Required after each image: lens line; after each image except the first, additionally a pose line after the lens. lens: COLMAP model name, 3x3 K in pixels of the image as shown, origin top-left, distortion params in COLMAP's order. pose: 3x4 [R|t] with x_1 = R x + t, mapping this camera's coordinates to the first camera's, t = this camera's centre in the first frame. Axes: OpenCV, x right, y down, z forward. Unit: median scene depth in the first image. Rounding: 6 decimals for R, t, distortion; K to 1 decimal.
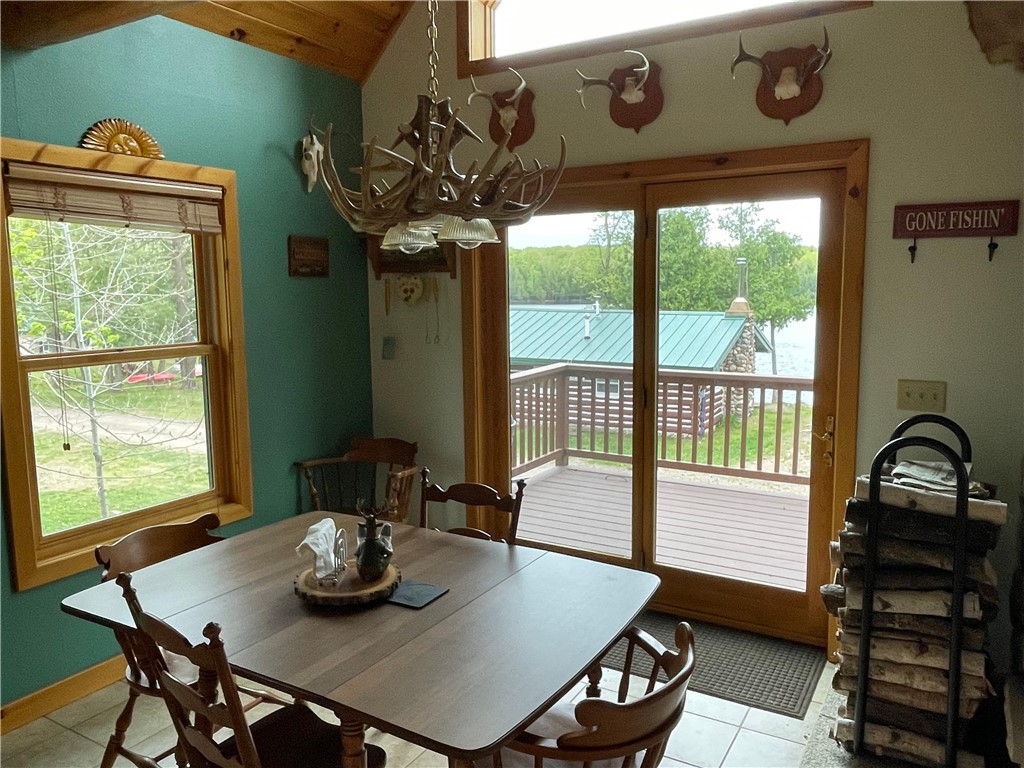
lens RADIAL K [[757.1, 0, 510.7], [0, 757.1, 377.0], [0, 0, 1]] dist [-0.003322, -0.000753]
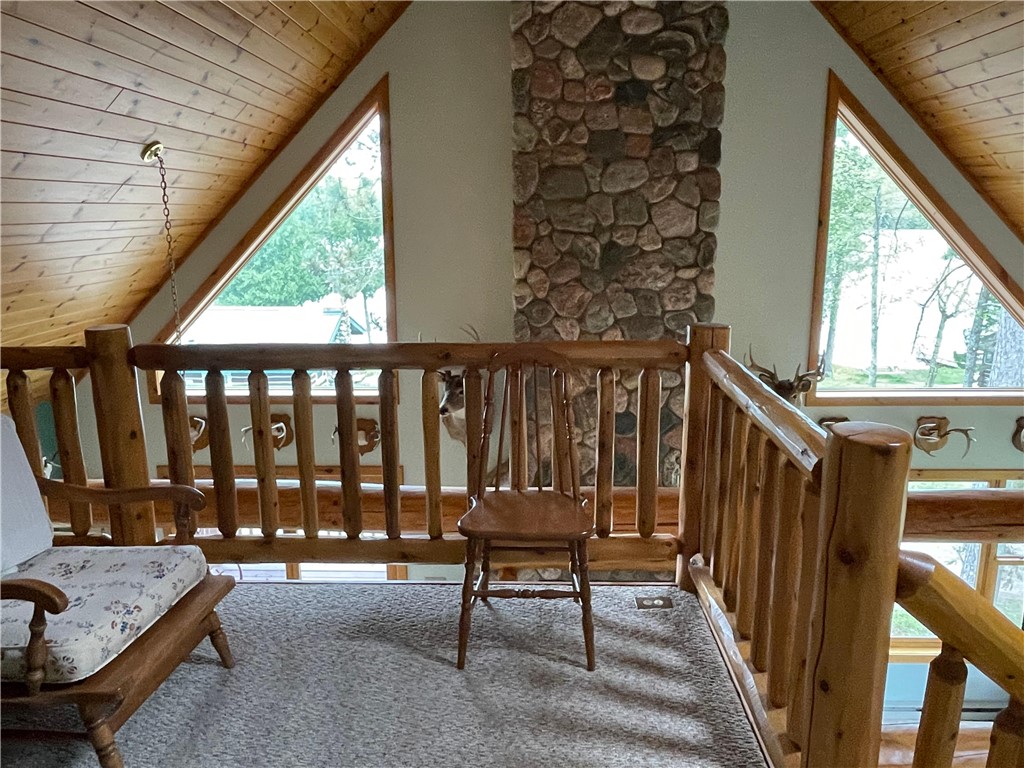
lens RADIAL K [[759.0, 0, 504.6], [0, 759.0, 371.3], [0, 0, 1]] dist [-0.001741, -0.006110]
pose [[0.871367, -0.099776, 0.480380, -0.232138], [0.056166, 0.992953, 0.104358, -0.735501], [-0.487407, -0.063953, 0.870830, -0.848650]]
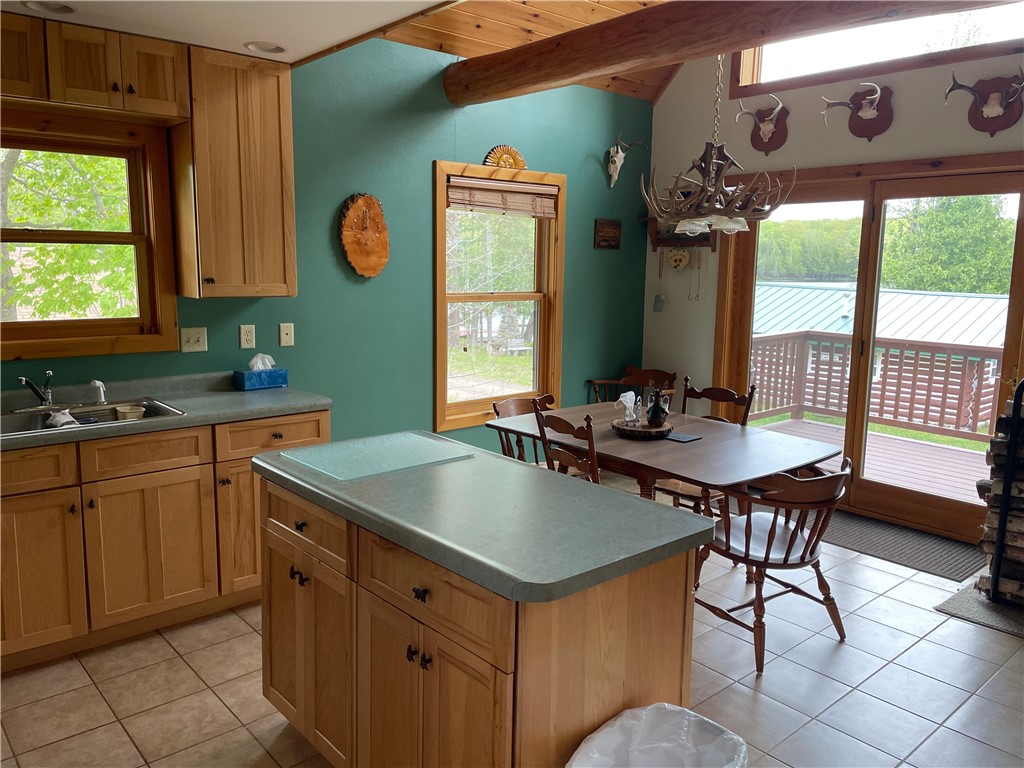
lens RADIAL K [[769.2, 0, 514.6], [0, 769.2, 376.1], [0, 0, 1]] dist [0.095520, -0.114005]
pose [[0.951795, 0.071289, -0.298336, 0.018165], [-0.062003, 0.997254, 0.040490, 0.071671], [0.300403, -0.020041, 0.953602, -0.538488]]
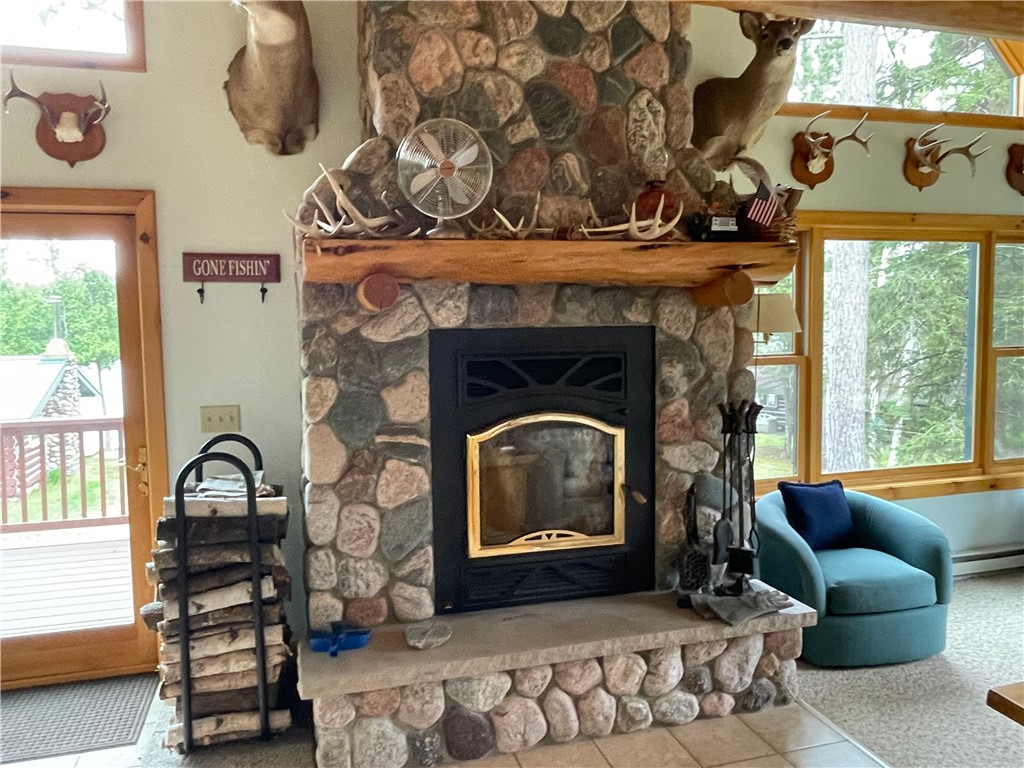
lens RADIAL K [[759.0, 0, 504.6], [0, 759.0, 371.3], [0, 0, 1]] dist [-0.001741, -0.006110]
pose [[0.680673, -0.052301, 0.730718, 0.001373], [0.095651, 0.995255, -0.017865, 0.014450], [-0.726317, 0.082054, 0.682445, -0.099194]]
